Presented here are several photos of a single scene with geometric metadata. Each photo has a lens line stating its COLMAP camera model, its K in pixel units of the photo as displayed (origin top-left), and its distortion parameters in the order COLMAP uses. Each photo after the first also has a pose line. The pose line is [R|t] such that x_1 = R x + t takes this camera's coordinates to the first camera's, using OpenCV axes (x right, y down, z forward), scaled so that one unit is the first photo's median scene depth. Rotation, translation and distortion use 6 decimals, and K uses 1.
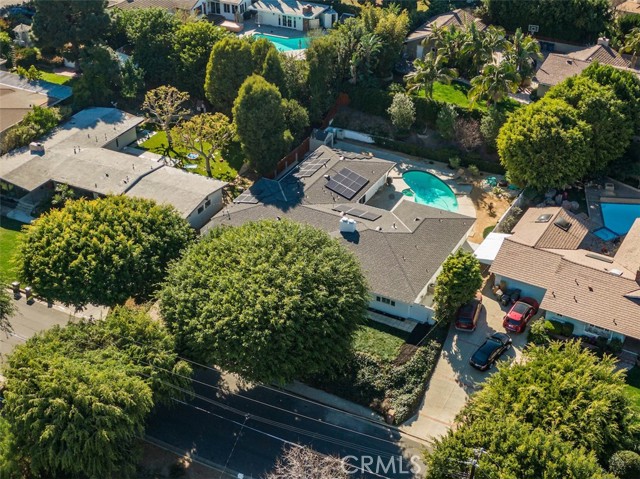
lens RADIAL K [[897.3, 0, 320.0], [0, 897.3, 239.5], [0, 0, 1]] dist [0.011957, 0.010773]
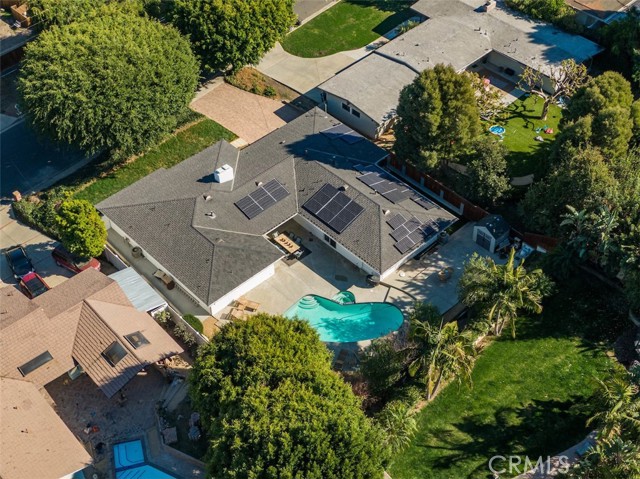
lens RADIAL K [[897.3, 0, 320.0], [0, 897.3, 239.5], [0, 0, 1]] dist [0.011957, 0.010773]
pose [[-0.306059, 0.683792, -0.662387, 0.592970], [-0.507456, 0.471514, 0.721223, -0.630698], [0.805491, 0.556869, 0.202684, 0.849815]]
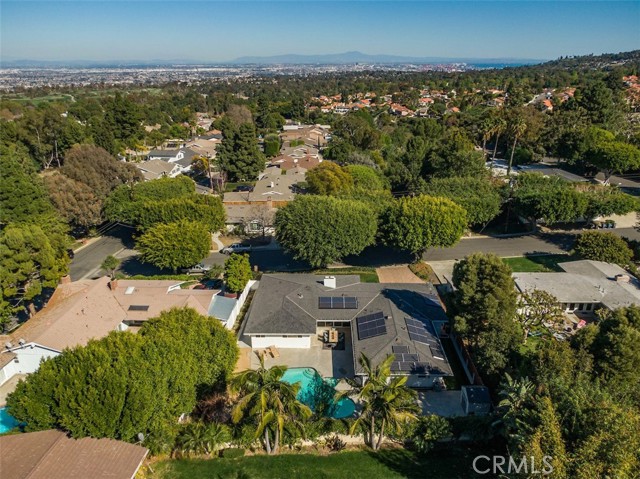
lens RADIAL K [[460.5, 0, 320.0], [0, 460.5, 239.5], [0, 0, 1]] dist [0.003139, -0.000180]
pose [[-0.881913, 0.181832, -0.434932, 0.306384], [-0.245043, 0.611354, 0.752462, -0.526097], [0.402720, 0.770184, -0.494605, 1.177122]]
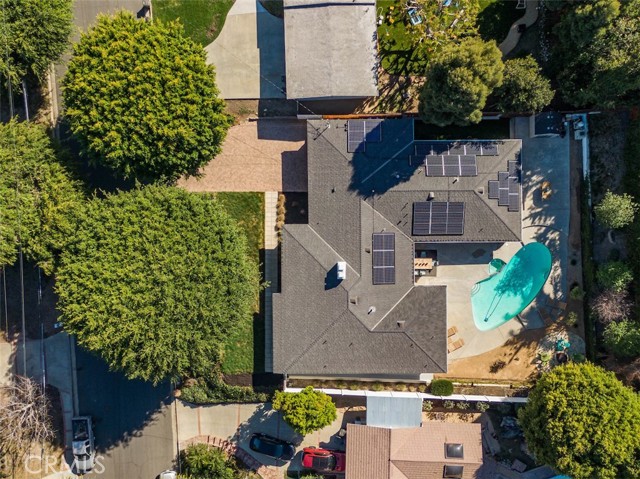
lens RADIAL K [[648.2, 0, 320.0], [0, 648.2, 239.5], [0, 0, 1]] dist [0.096169, 0.002166]
pose [[0.487469, 0.873122, 0.005706, -0.011568], [-0.466892, 0.255135, 0.846710, -0.542881], [0.737825, -0.415409, 0.532024, 0.576198]]
